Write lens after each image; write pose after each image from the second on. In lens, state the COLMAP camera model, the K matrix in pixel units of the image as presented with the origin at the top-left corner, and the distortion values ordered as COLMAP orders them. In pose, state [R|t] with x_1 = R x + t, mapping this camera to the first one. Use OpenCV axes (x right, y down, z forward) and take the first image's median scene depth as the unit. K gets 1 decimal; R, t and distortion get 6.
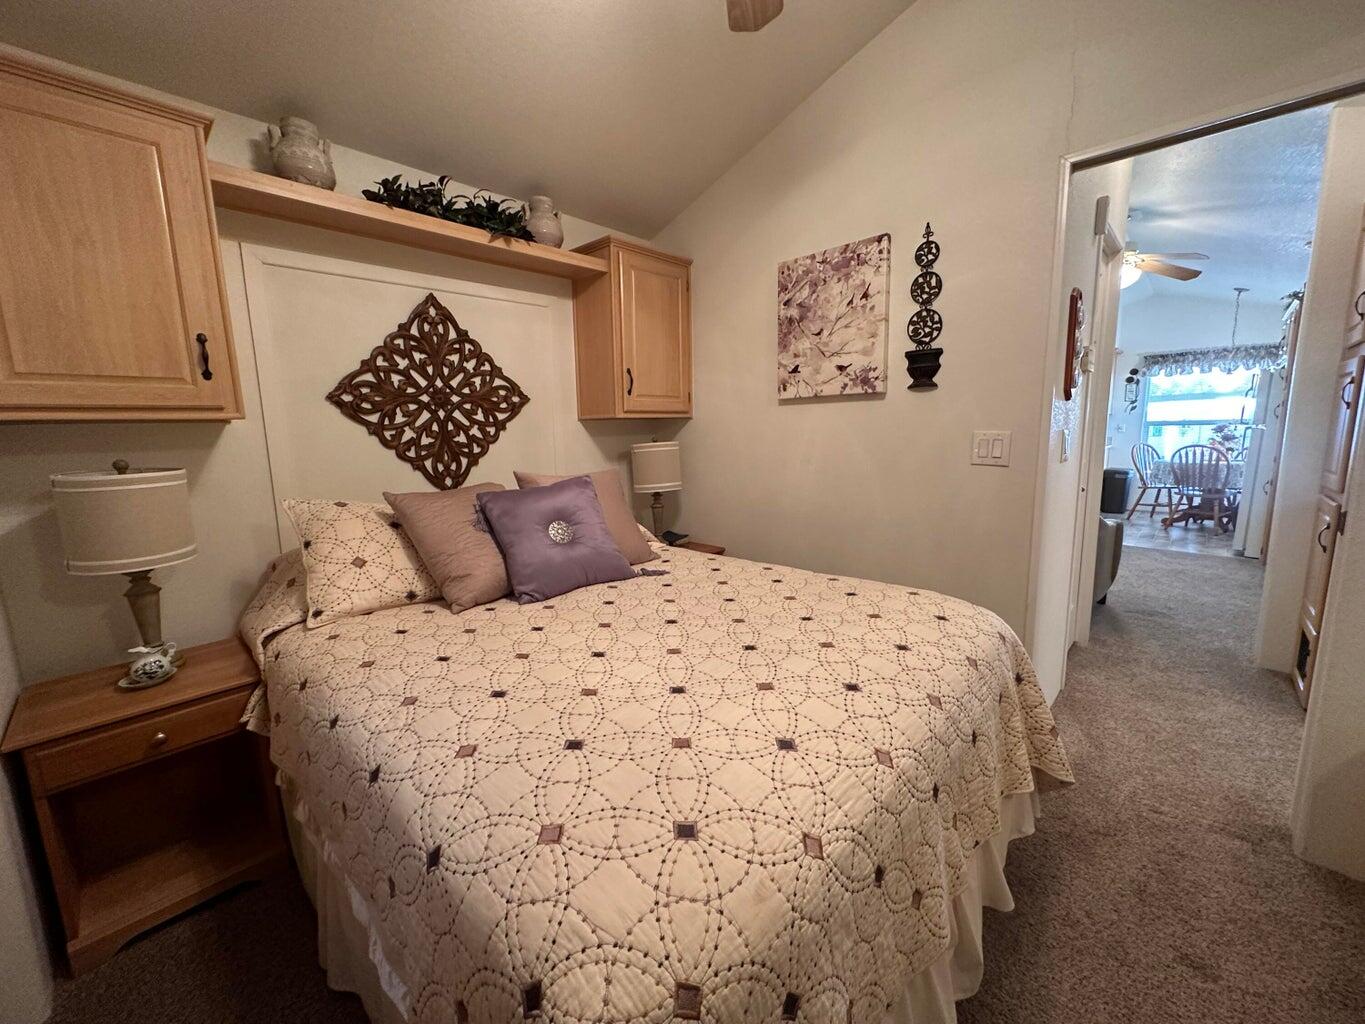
lens RADIAL K [[545.3, 0, 681.9], [0, 545.3, 514.4], [0, 0, 1]] dist [-0.001788, -0.000105]
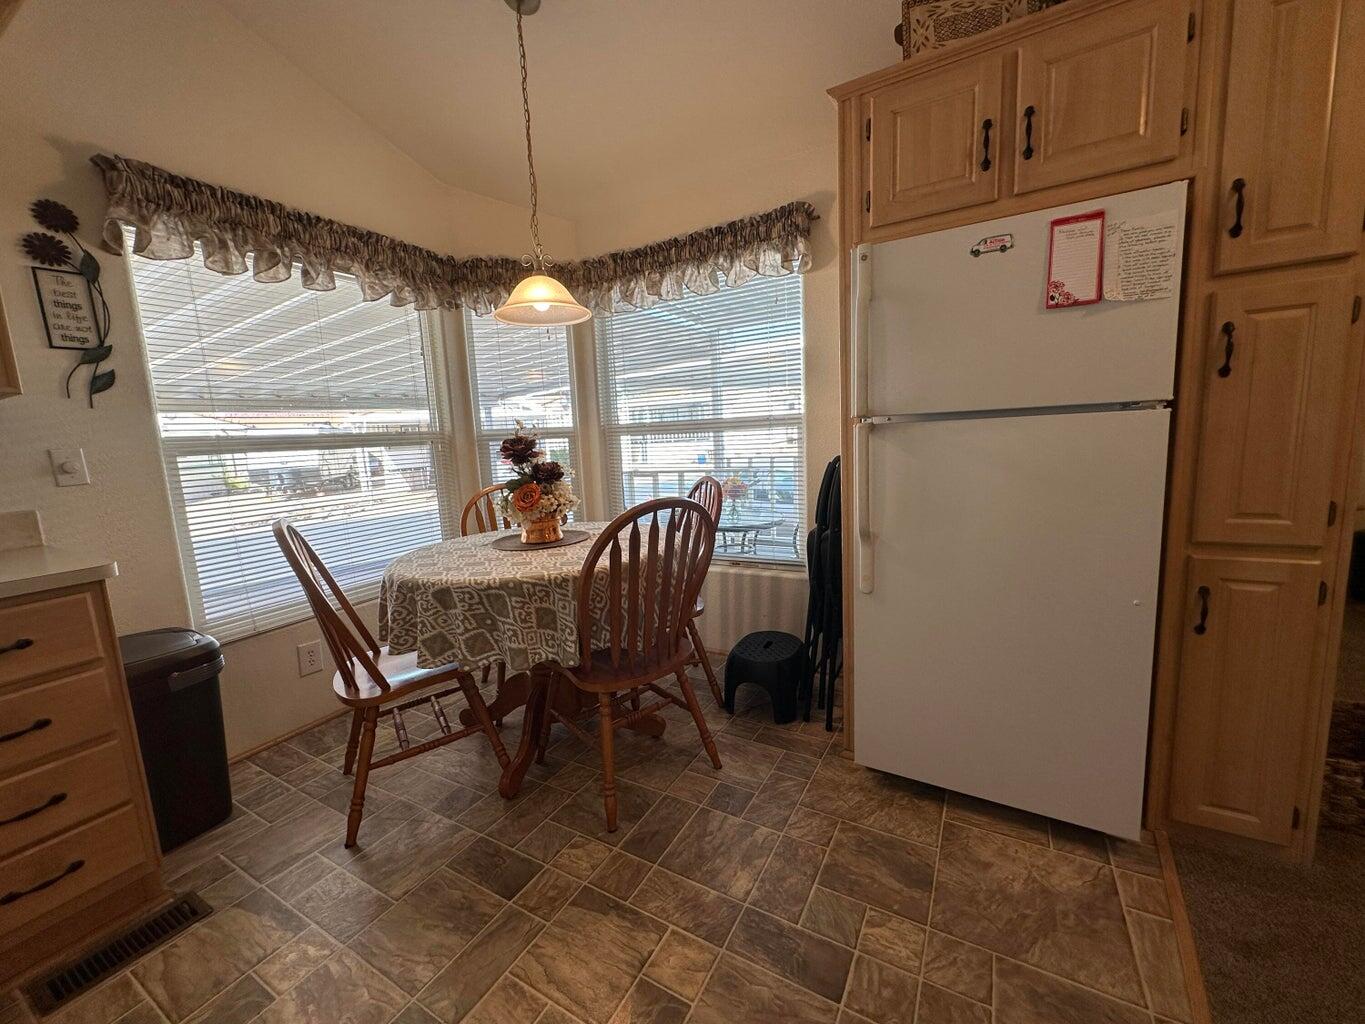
lens RADIAL K [[545.3, 0, 680.7], [0, 545.3, 512.0], [0, 0, 1]] dist [-0.001788, -0.000105]
pose [[-0.239522, -0.097703, 0.965963, 1.535147], [0.200626, 0.968469, 0.147704, -0.358164], [-0.949936, 0.229175, -0.212368, 2.353233]]
